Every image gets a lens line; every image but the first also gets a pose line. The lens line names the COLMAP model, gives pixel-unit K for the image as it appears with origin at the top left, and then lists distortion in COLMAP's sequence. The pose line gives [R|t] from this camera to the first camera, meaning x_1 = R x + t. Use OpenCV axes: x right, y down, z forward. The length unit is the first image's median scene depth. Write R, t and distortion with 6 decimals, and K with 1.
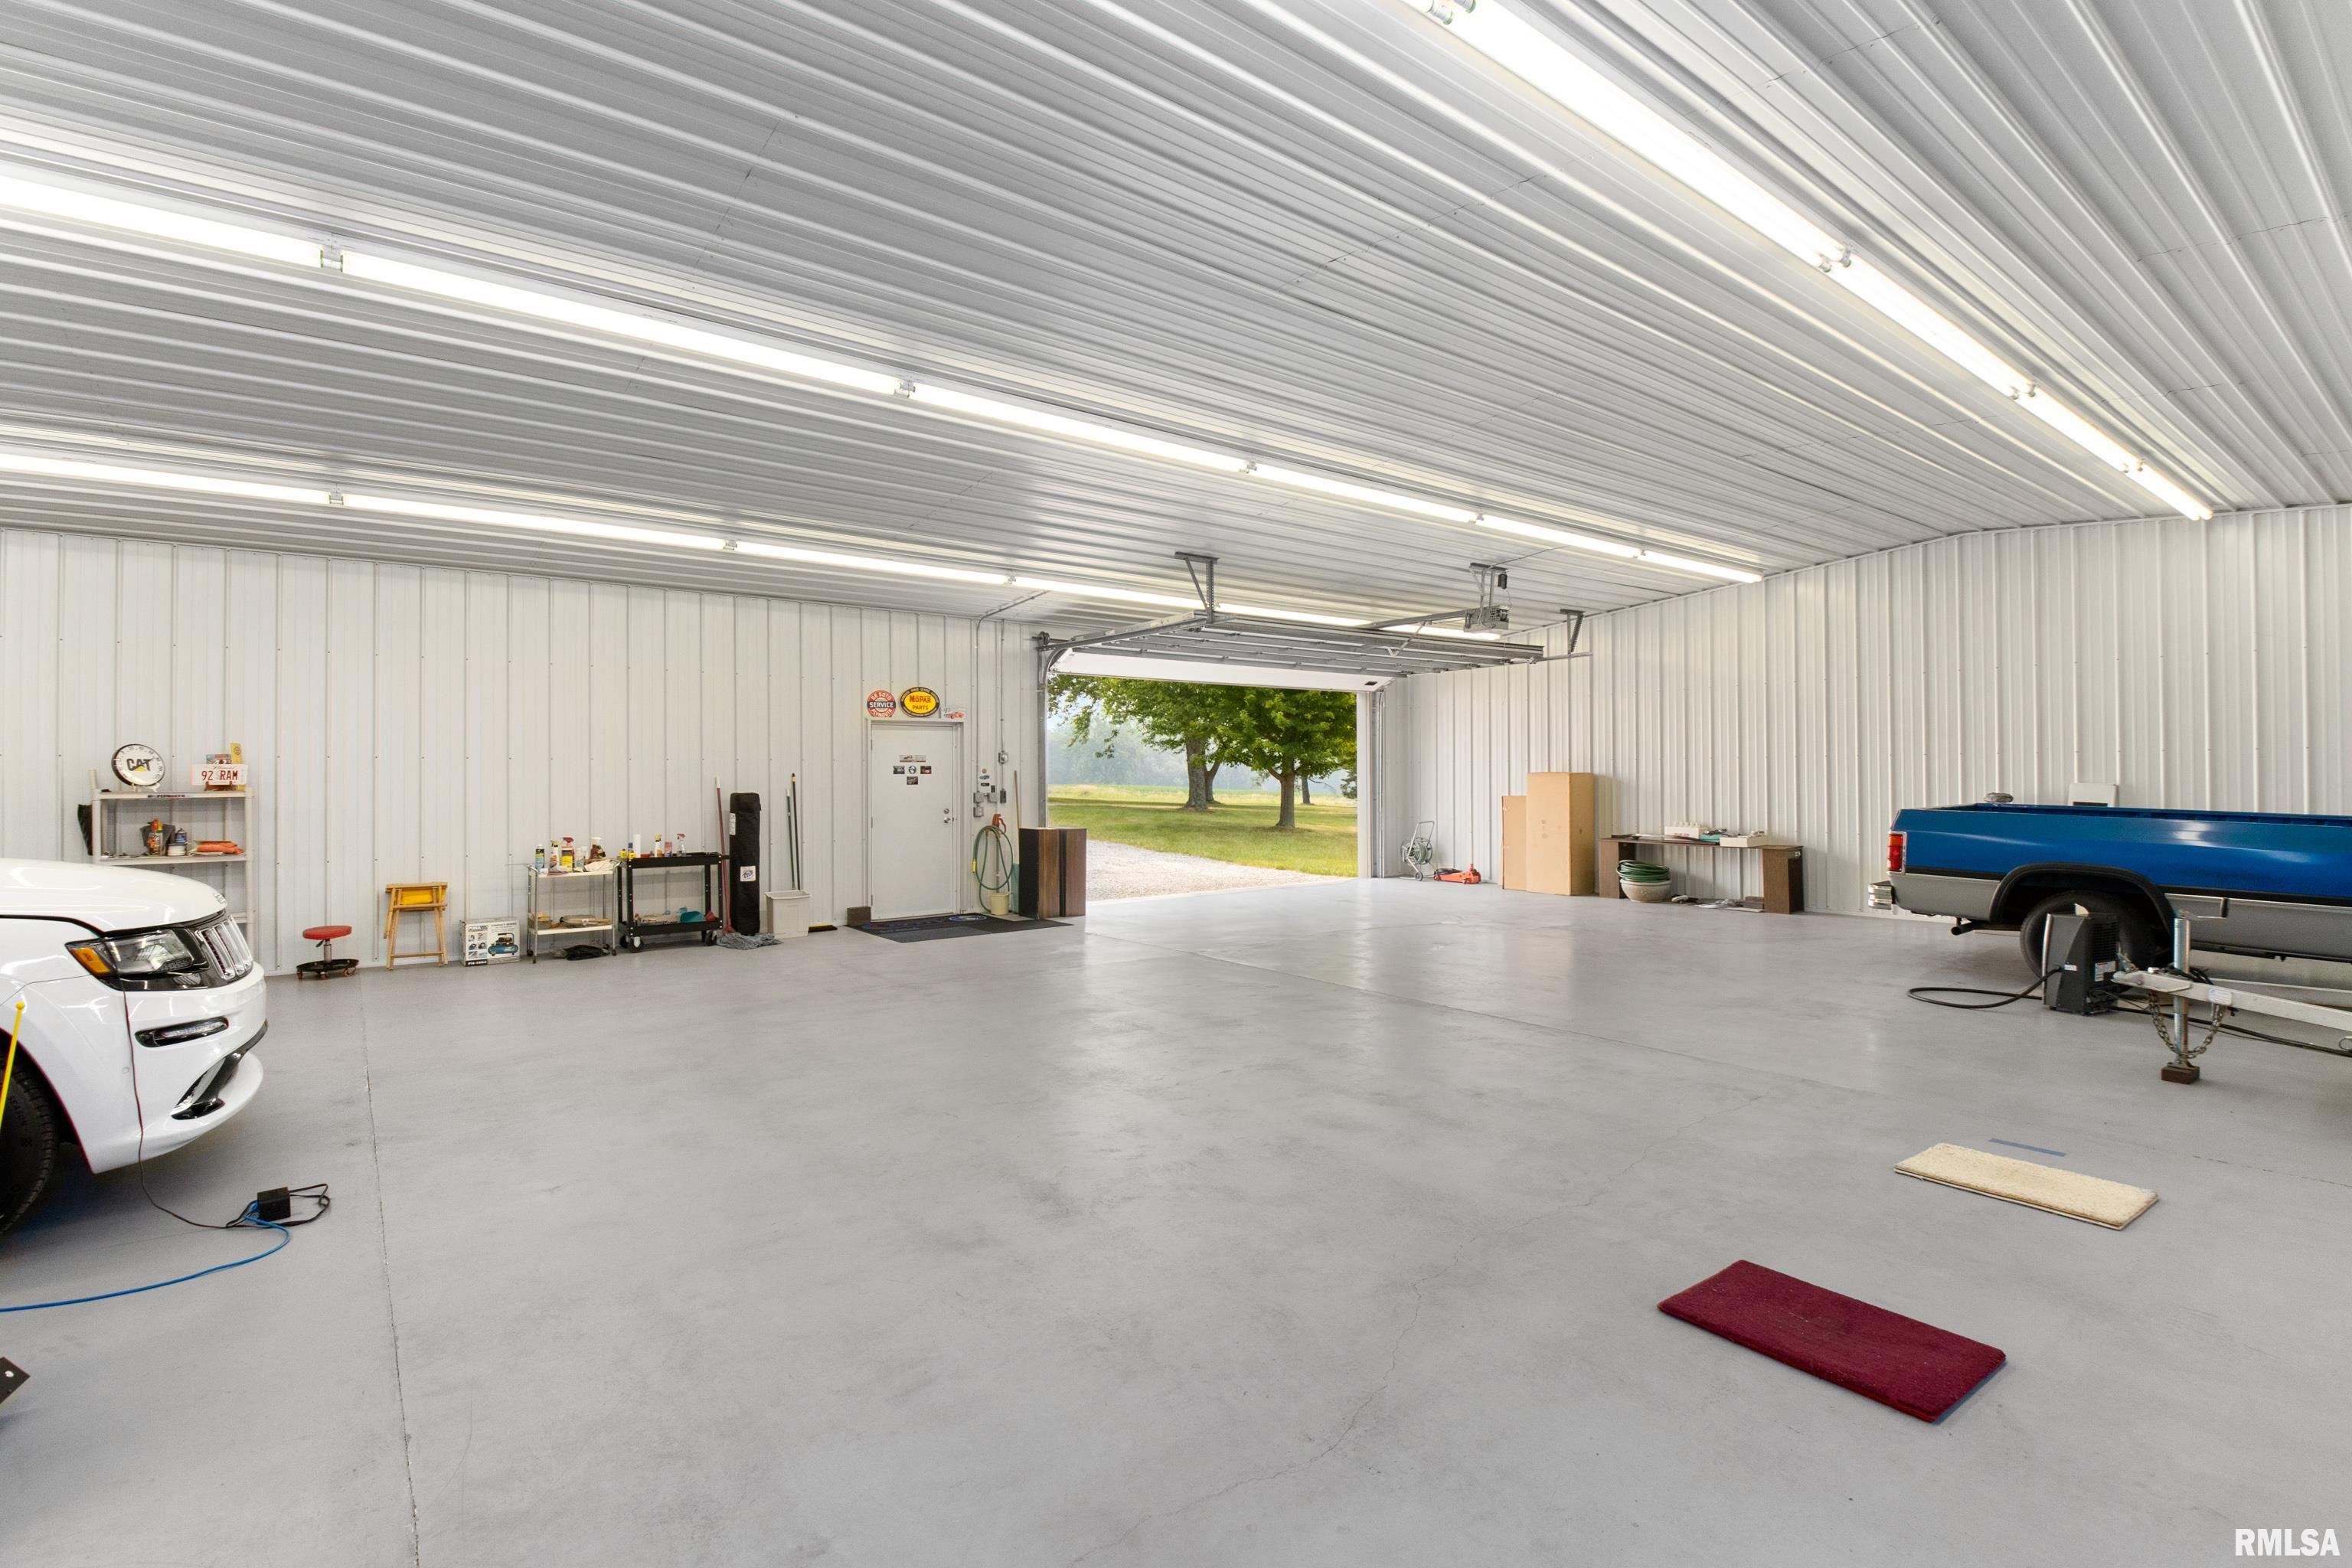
lens RADIAL K [[1101.9, 0, 1164.0], [0, 1101.9, 773.1], [0, 0, 1]] dist [0.000659, -0.003039]
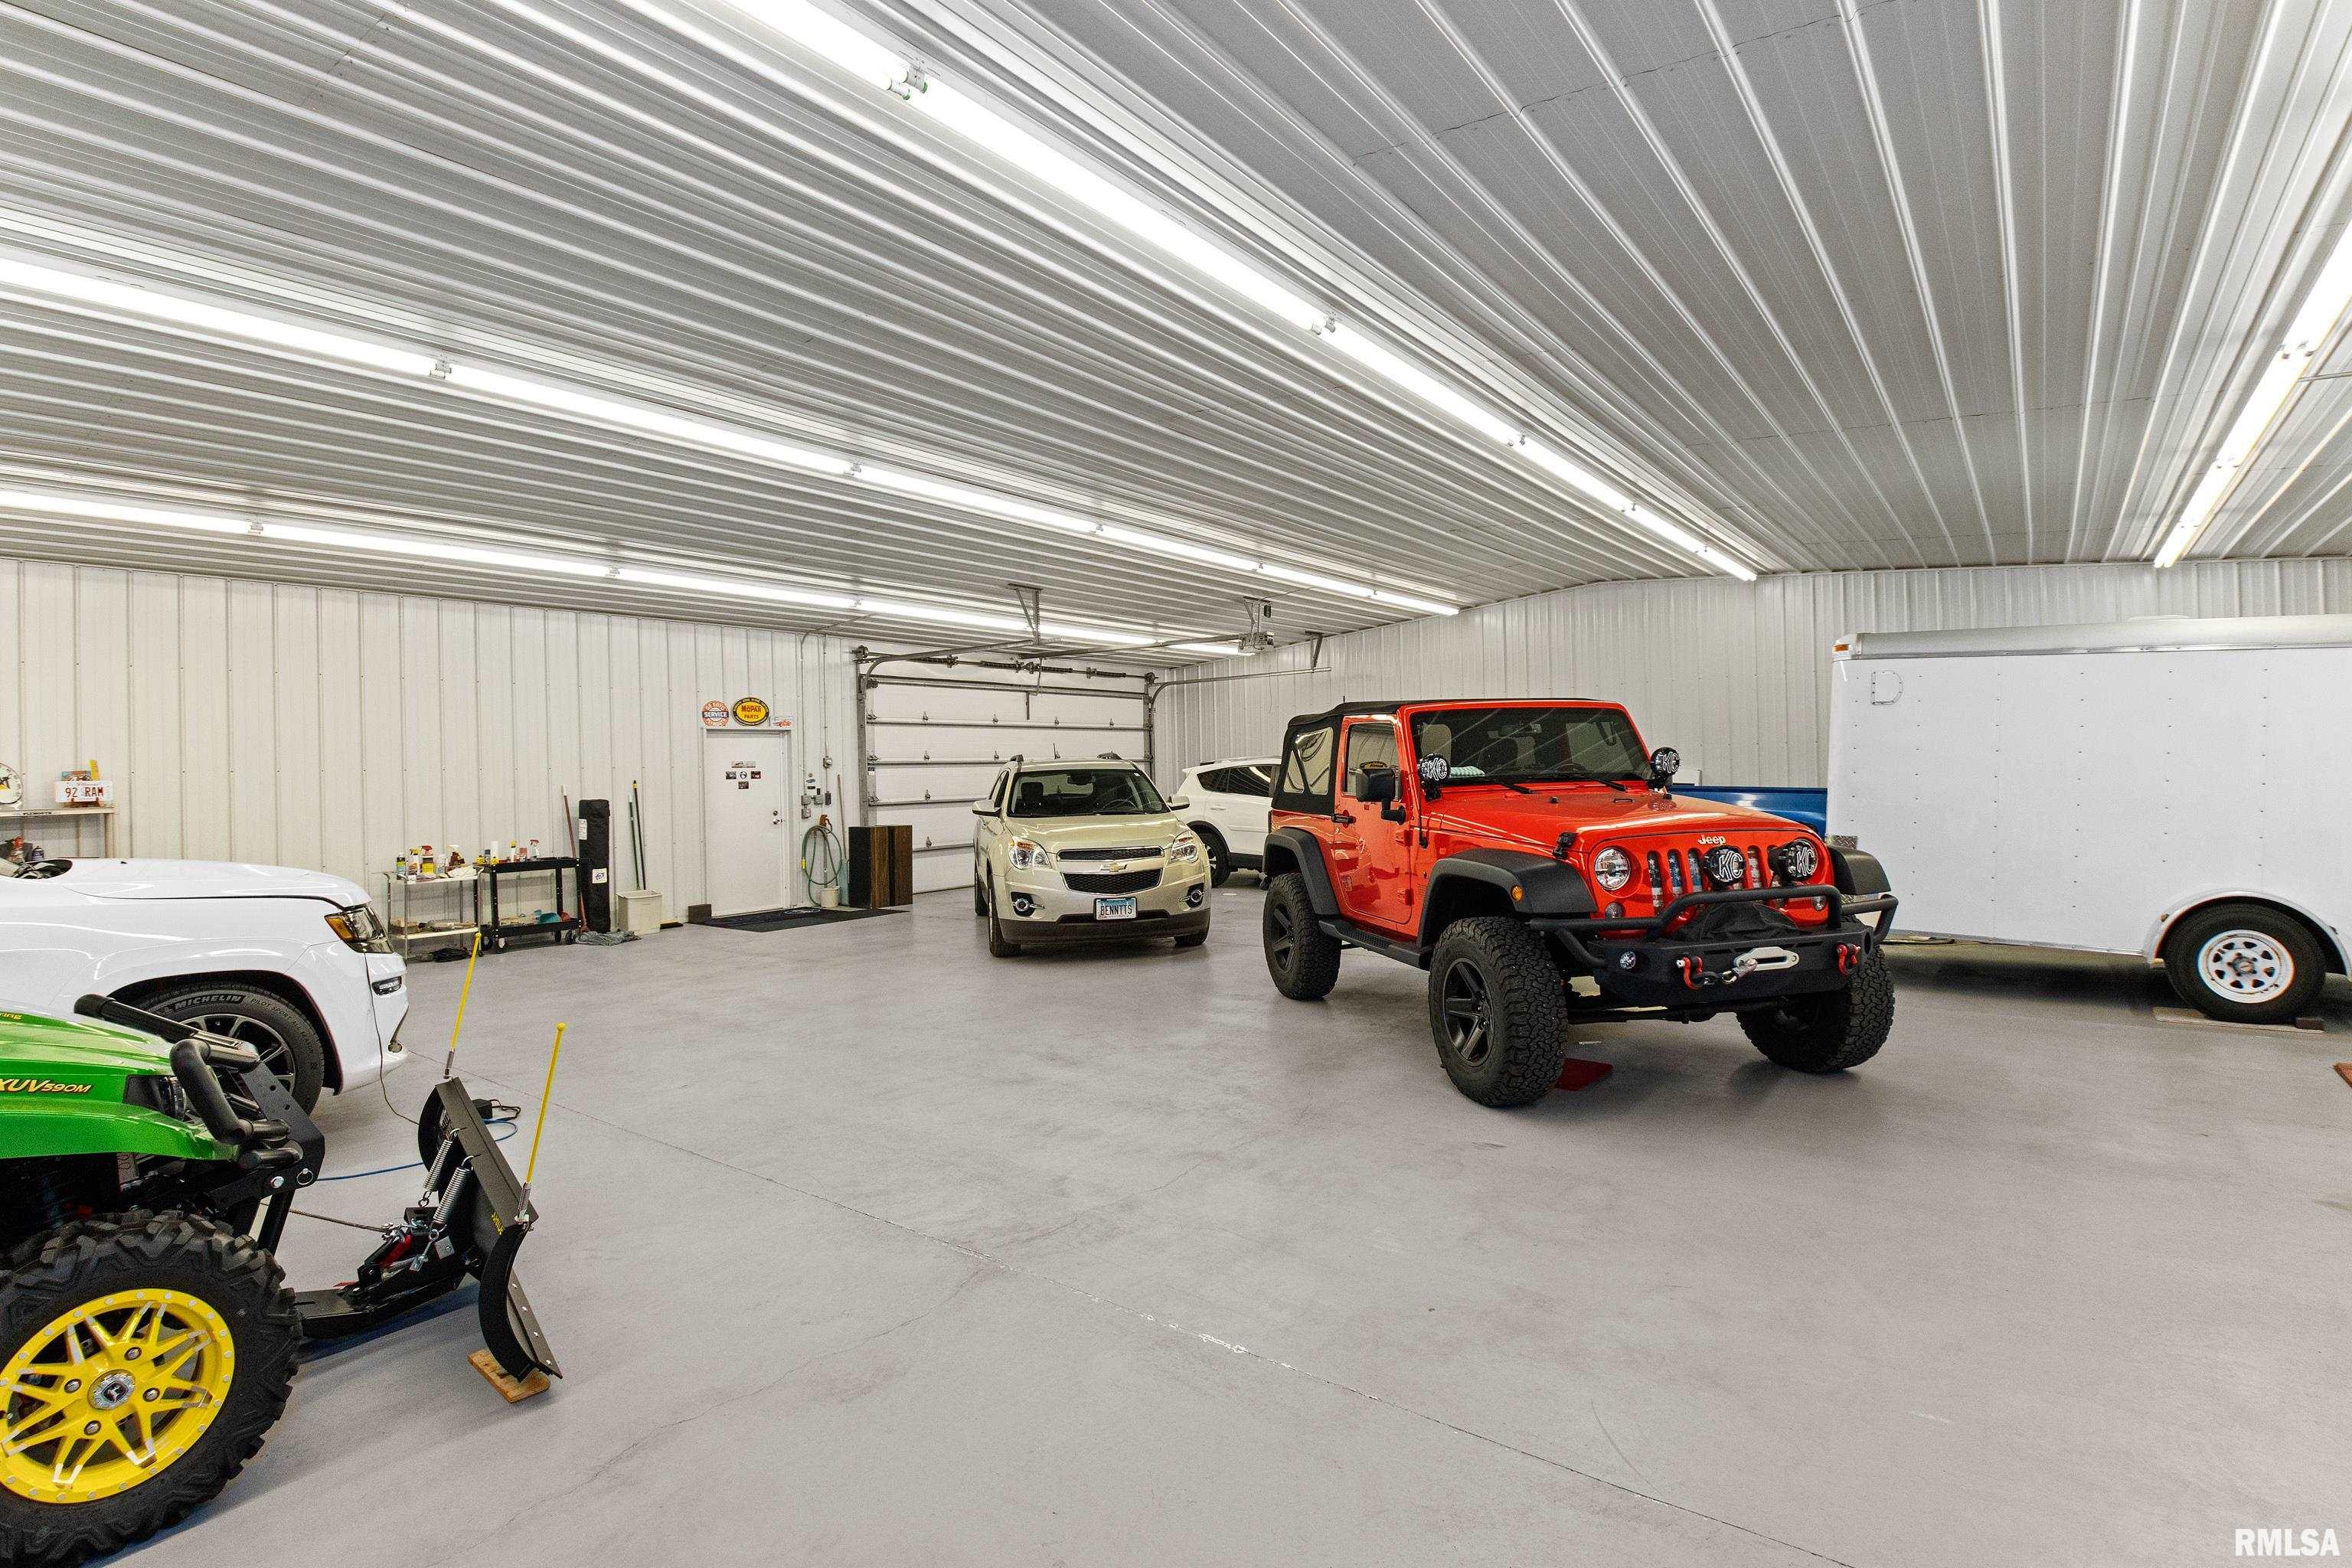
lens RADIAL K [[1101.9, 0, 1183.3], [0, 1101.9, 776.7], [0, 0, 1]] dist [0.000659, -0.003039]
pose [[0.966114, -0.018102, 0.257480, -0.106887], [0.017228, 0.999836, 0.005648, -0.000113], [-0.257540, -0.001020, 0.966267, -0.163609]]
